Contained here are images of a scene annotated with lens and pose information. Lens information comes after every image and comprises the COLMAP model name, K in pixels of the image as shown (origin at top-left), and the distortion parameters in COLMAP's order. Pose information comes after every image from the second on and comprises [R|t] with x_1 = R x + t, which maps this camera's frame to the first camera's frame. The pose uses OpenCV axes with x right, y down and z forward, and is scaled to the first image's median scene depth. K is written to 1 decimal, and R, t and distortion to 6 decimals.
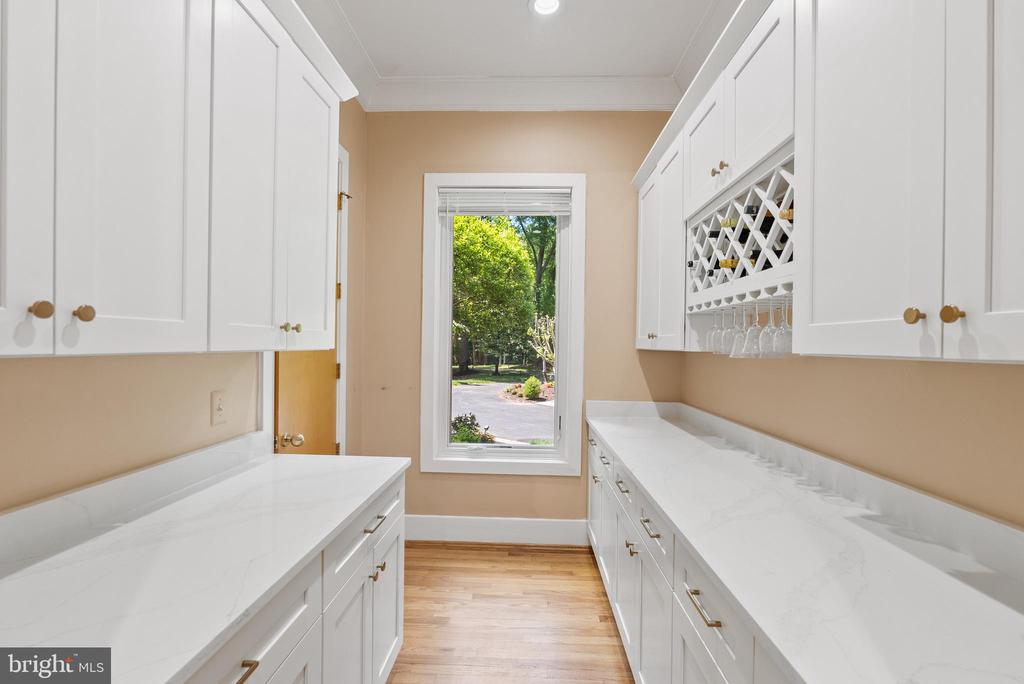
lens RADIAL K [[459.4, 0, 510.9], [0, 459.4, 342.0], [0, 0, 1]] dist [-0.009513, 0.001611]
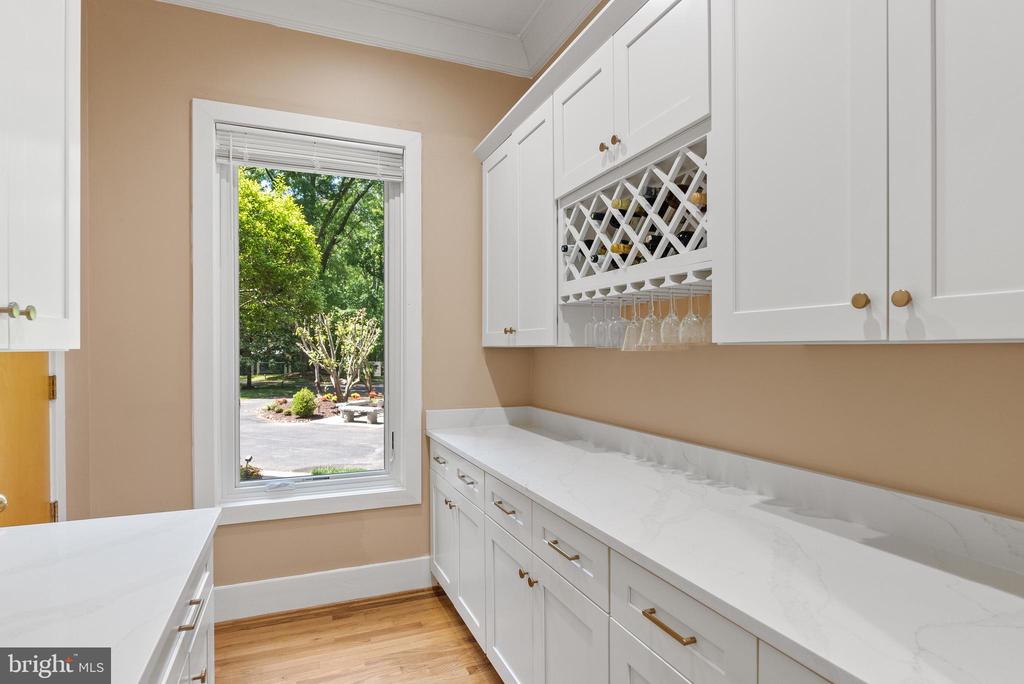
lens RADIAL K [[541.7, 0, 512.2], [0, 541.7, 347.1], [0, 0, 1]] dist [-0.005392, 0.001302]
pose [[0.909383, -0.014402, 0.415711, -0.120077], [0.012011, 0.999893, 0.008366, 0.009714], [-0.415787, -0.002614, 0.909458, 0.070465]]
